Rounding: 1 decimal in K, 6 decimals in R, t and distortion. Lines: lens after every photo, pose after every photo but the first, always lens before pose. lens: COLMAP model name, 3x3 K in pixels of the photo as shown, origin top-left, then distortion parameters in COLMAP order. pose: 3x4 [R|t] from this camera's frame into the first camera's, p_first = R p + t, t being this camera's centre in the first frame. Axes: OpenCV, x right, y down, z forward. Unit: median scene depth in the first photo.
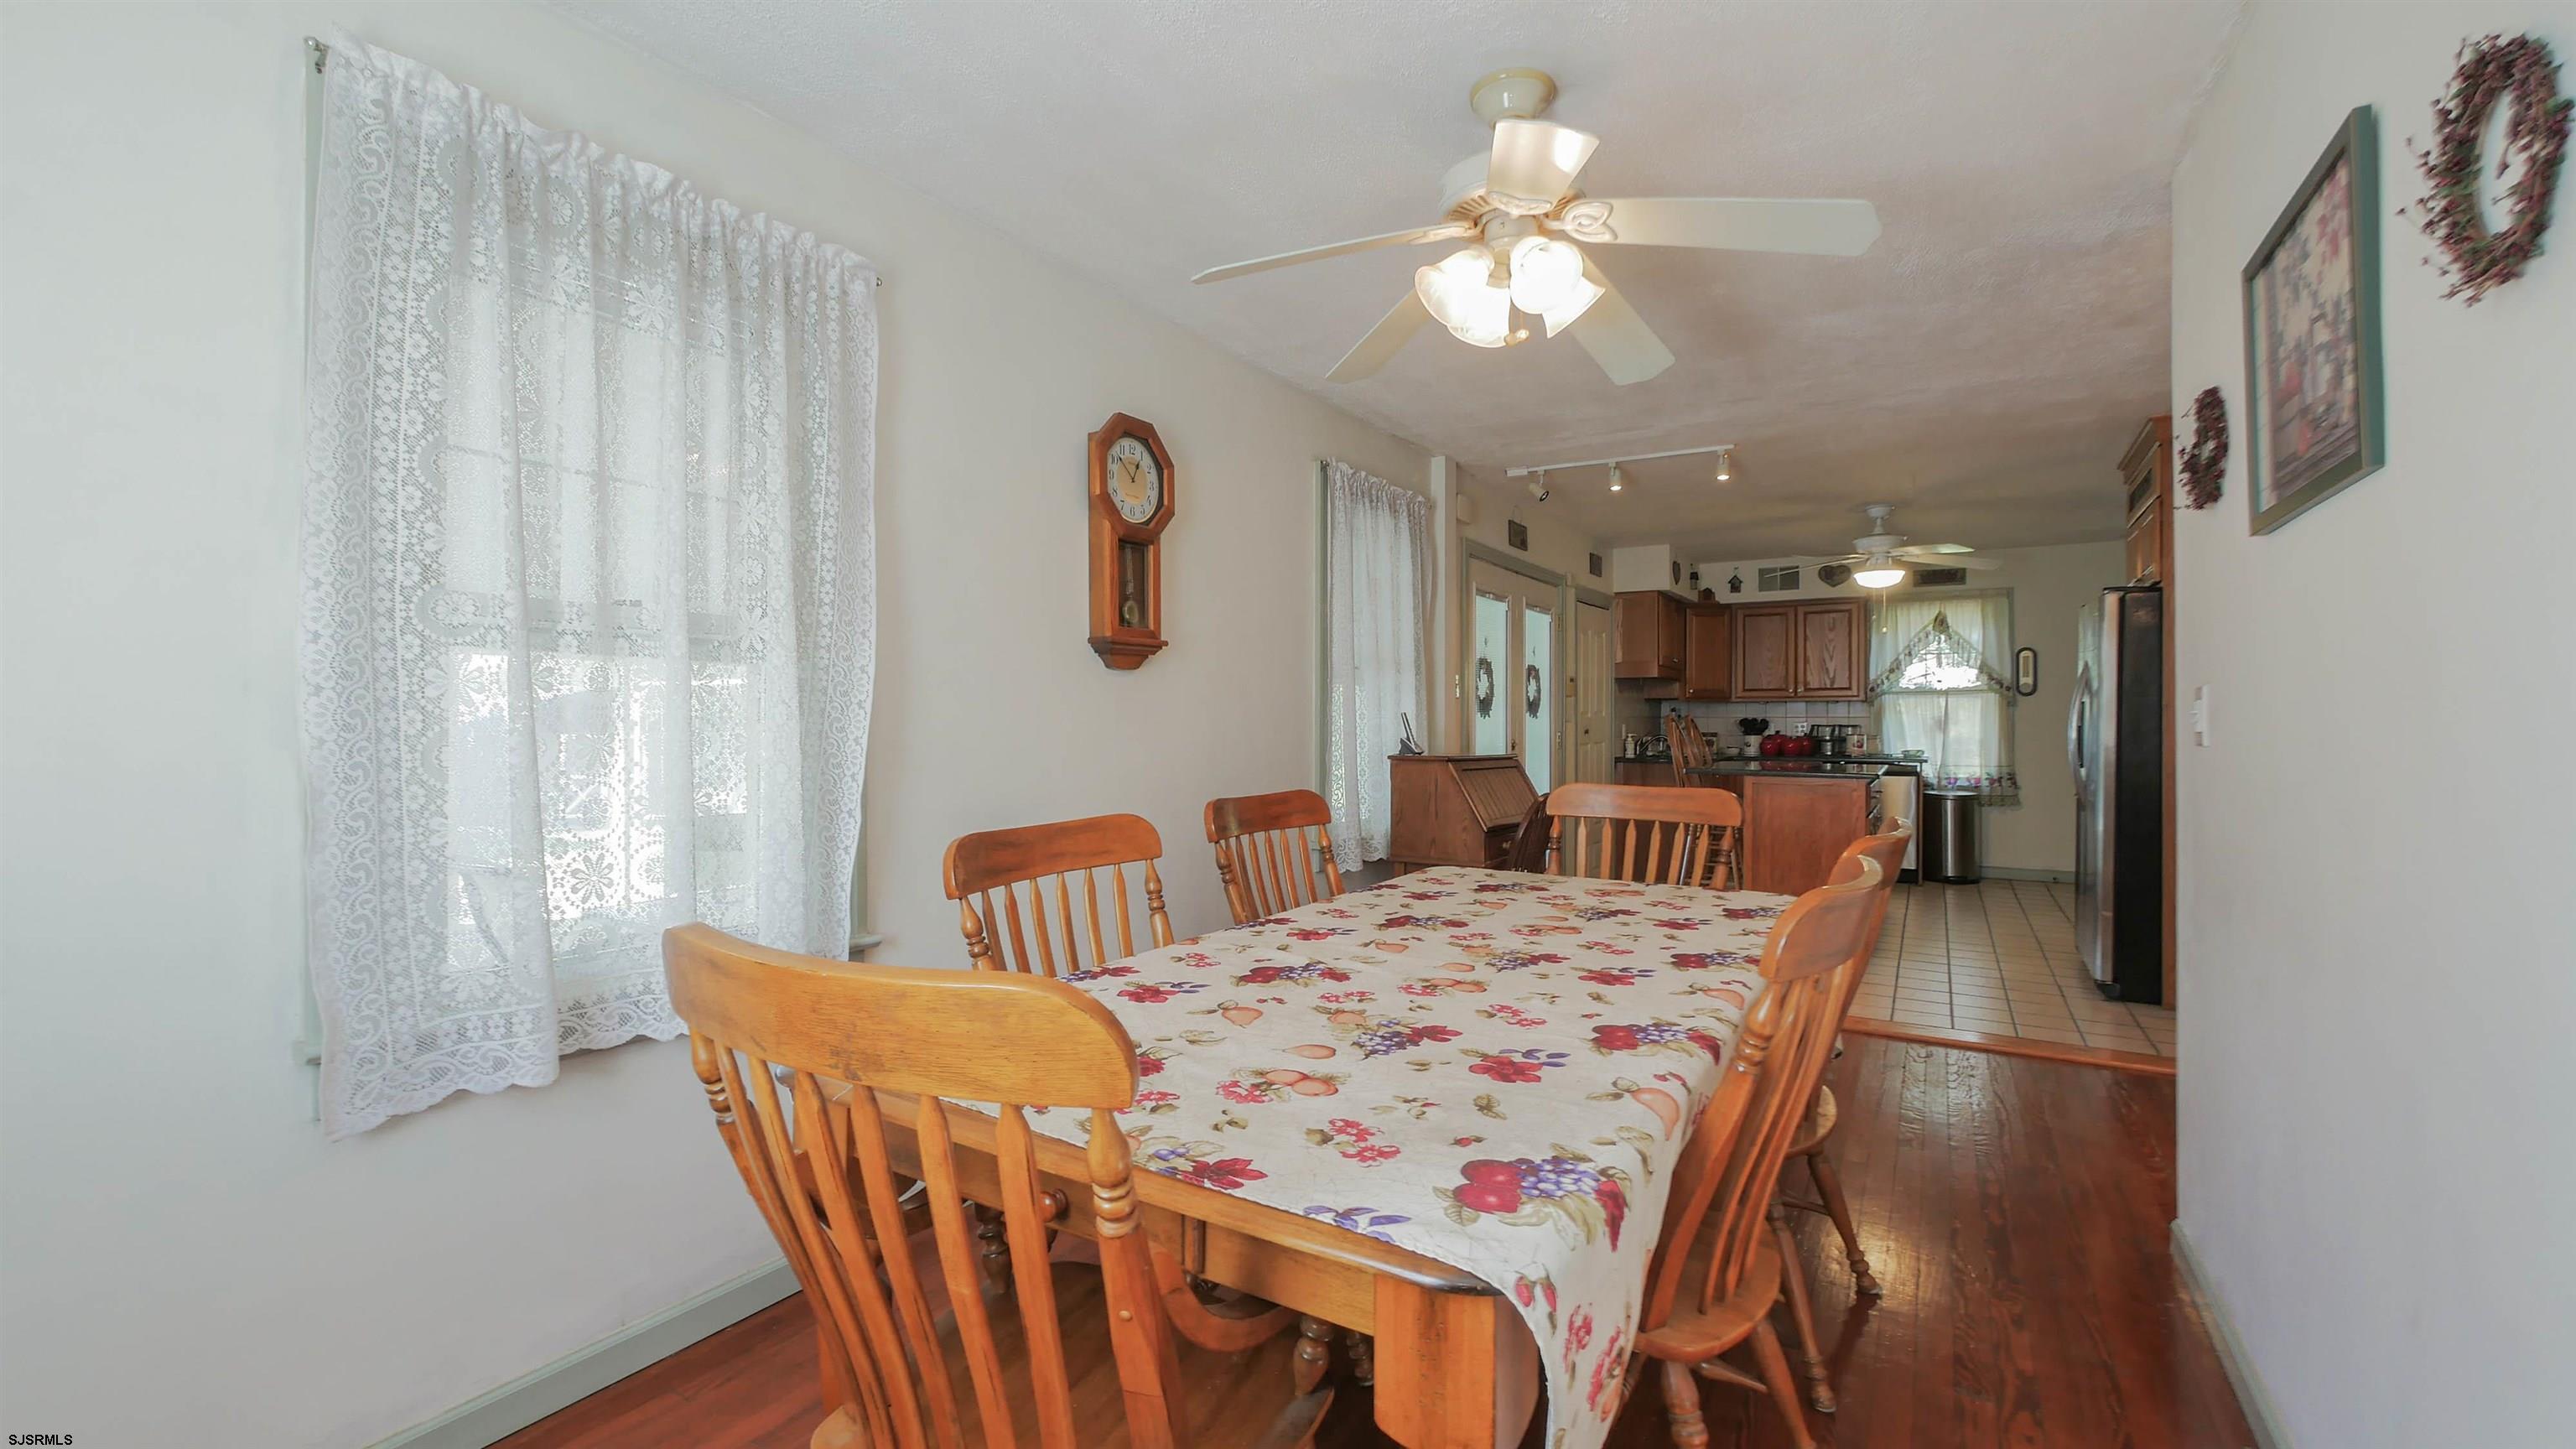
lens RADIAL K [[1060.7, 0, 1273.8], [0, 1060.7, 723.1], [0, 0, 1]] dist [-0.006797, 0.000006]
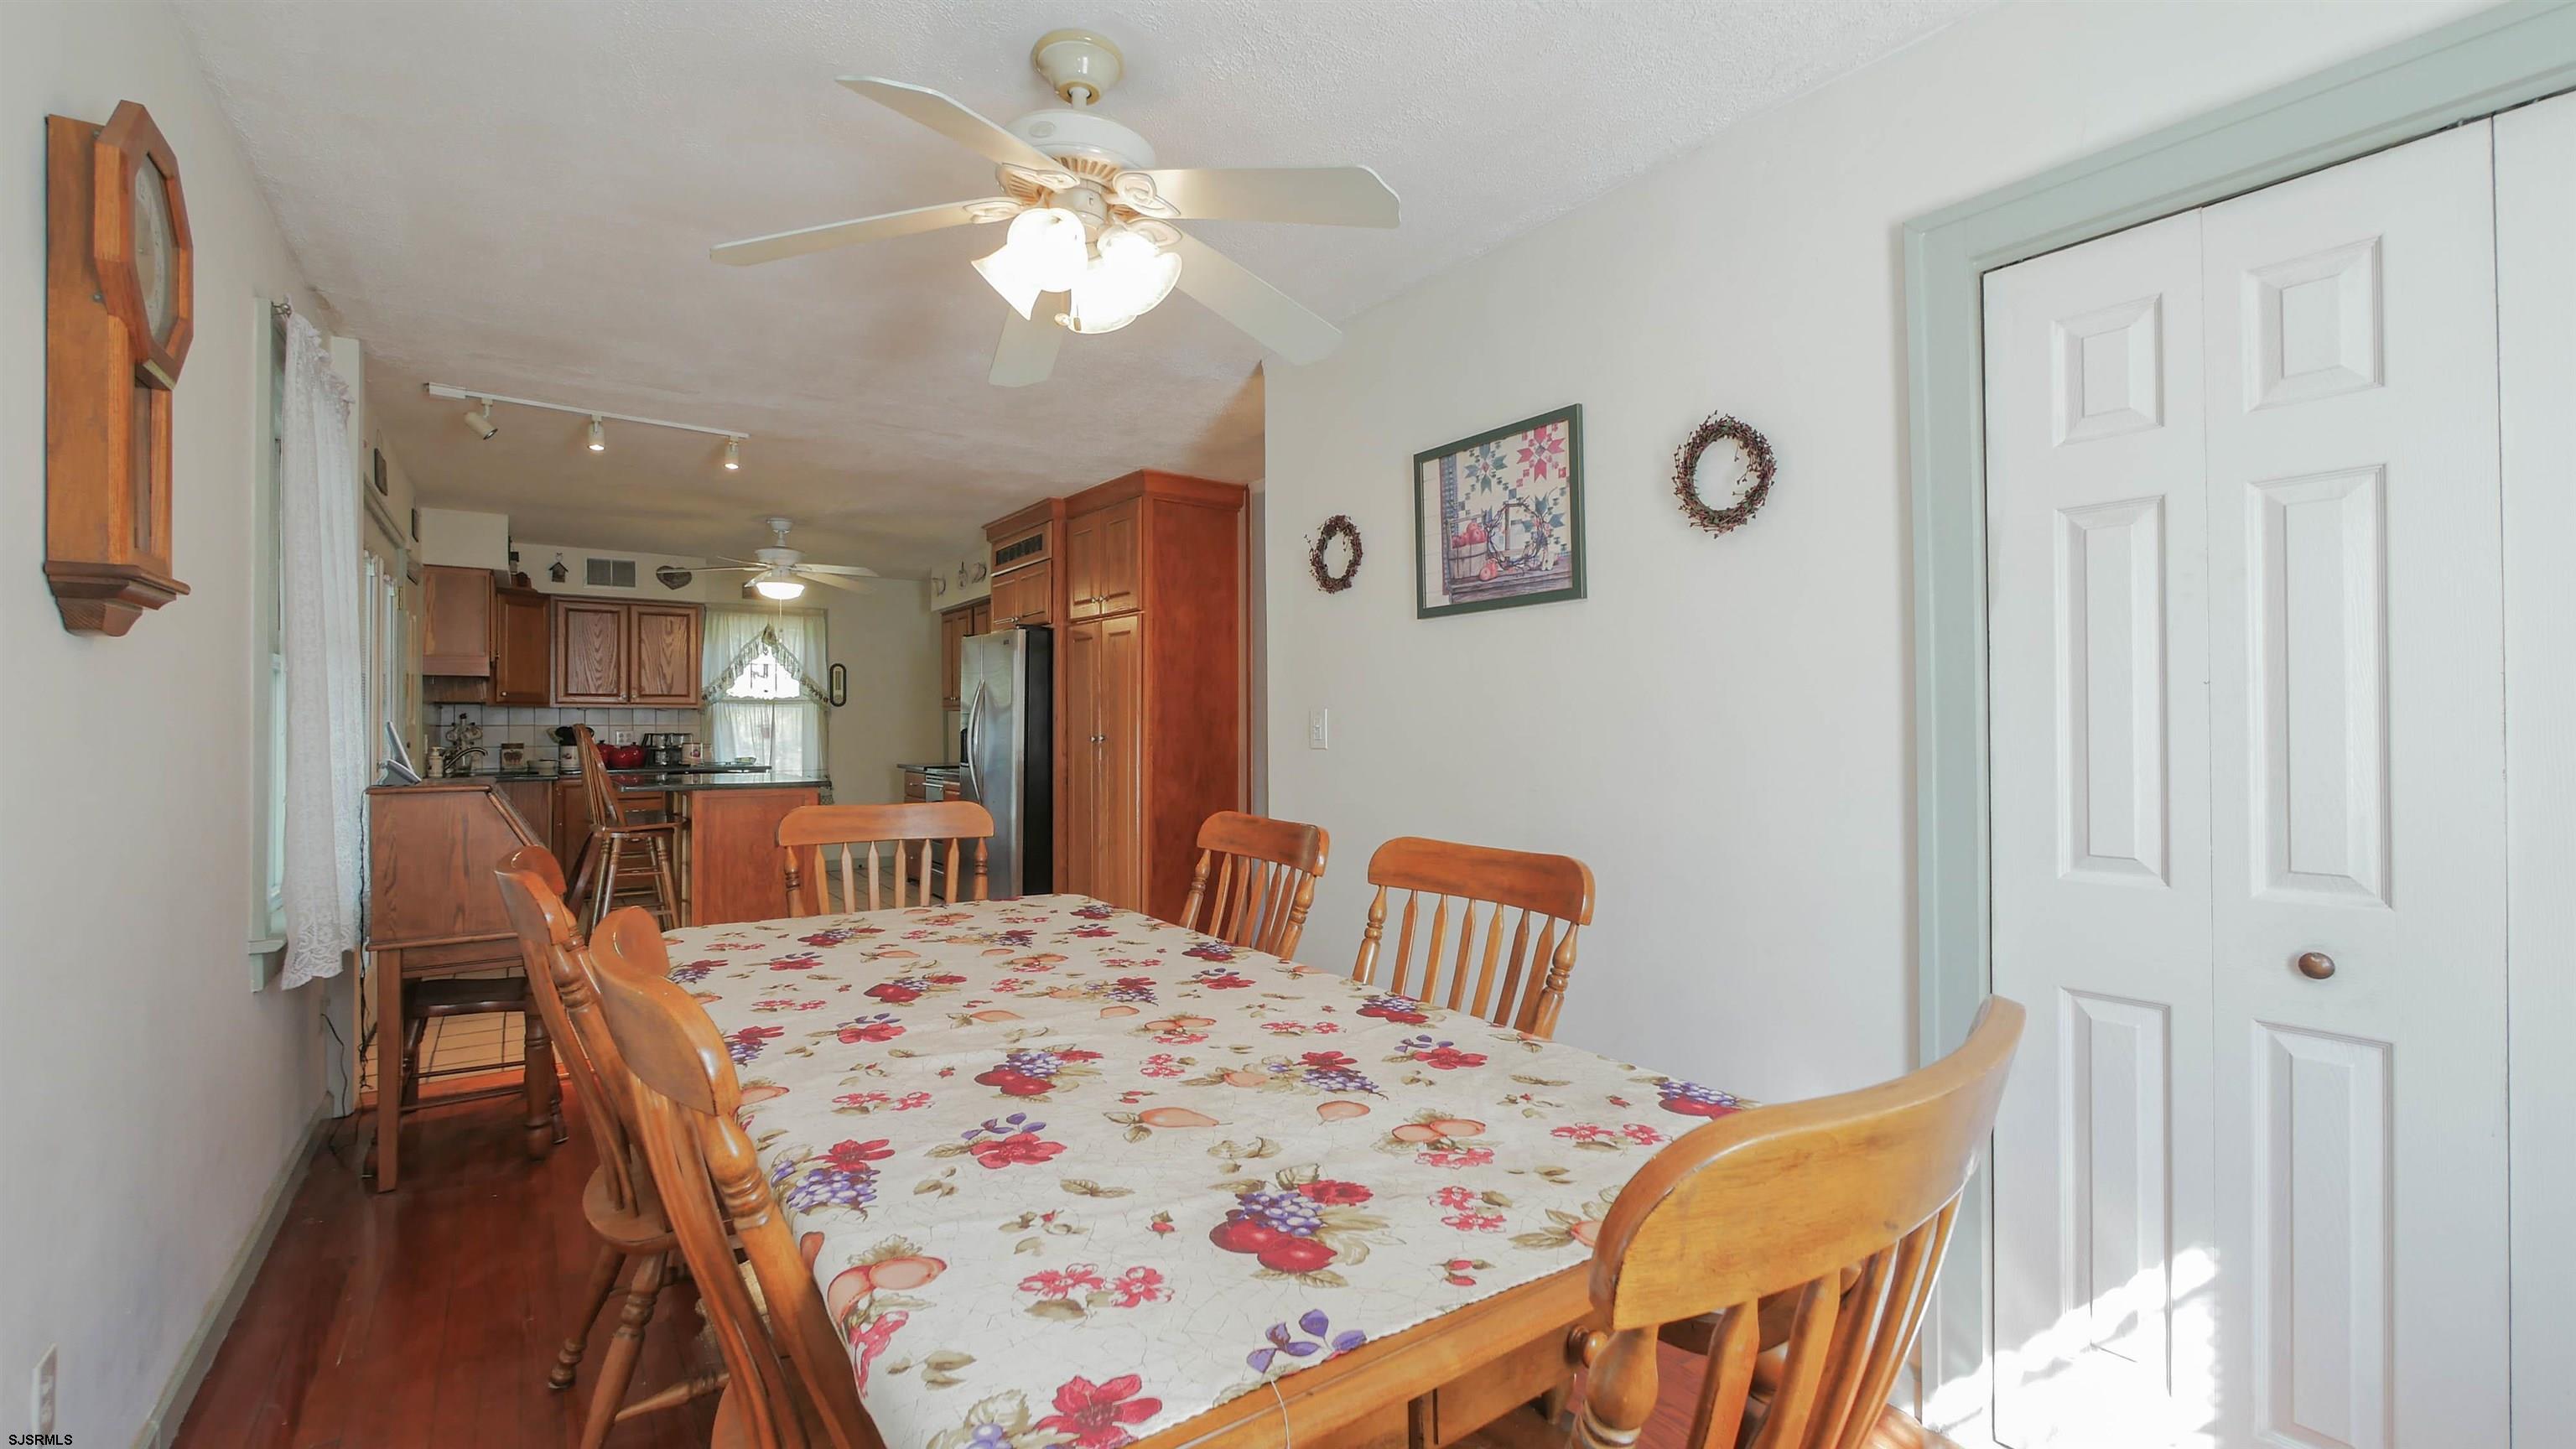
lens RADIAL K [[1060.7, 0, 1286.1], [0, 1060.7, 723.0], [0, 0, 1]] dist [-0.006797, 0.000006]
pose [[0.377494, 0.002022, 0.926010, -0.153252], [0.003211, 0.999989, -0.003492, -0.002898], [-0.926006, 0.004292, 0.377483, 0.132455]]
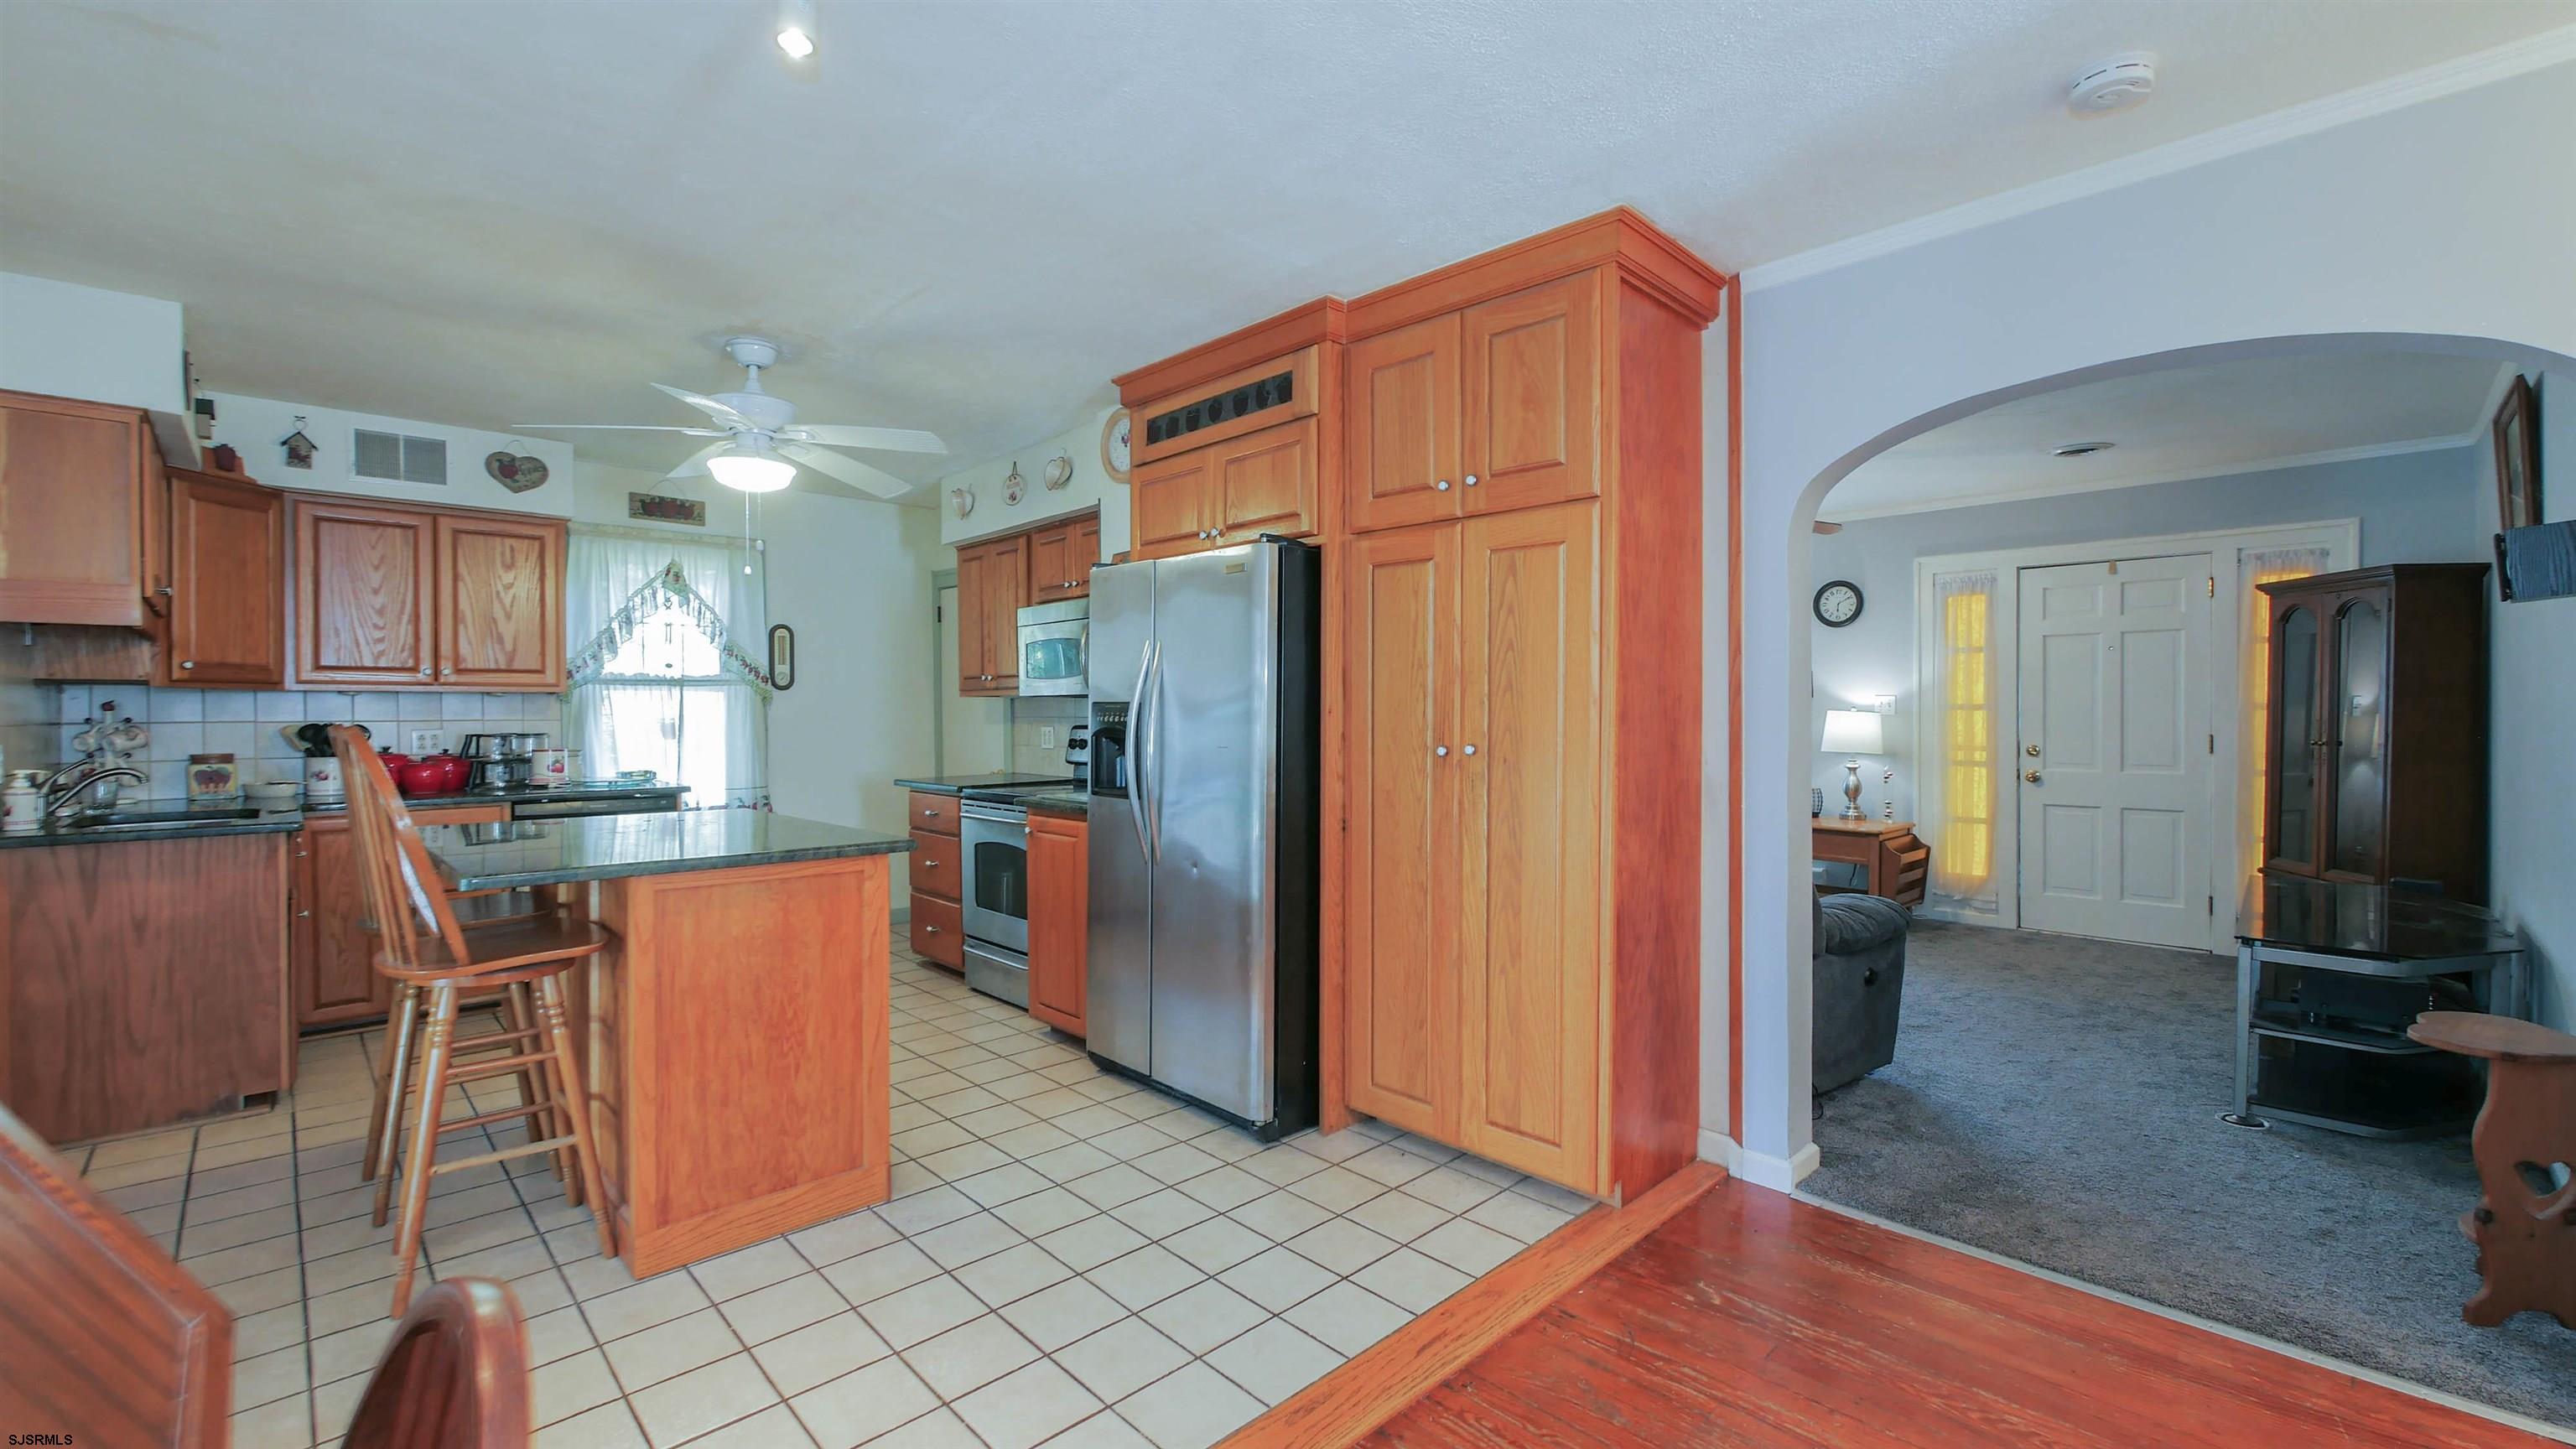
lens RADIAL K [[1060.7, 0, 1284.8], [0, 1060.7, 721.9], [0, 0, 1]] dist [-0.006797, 0.000006]
pose [[0.243149, -0.010416, 0.969933, 0.081348], [0.004988, 0.999943, 0.009488, -0.008952], [-0.969976, 0.002531, 0.243187, 0.481696]]
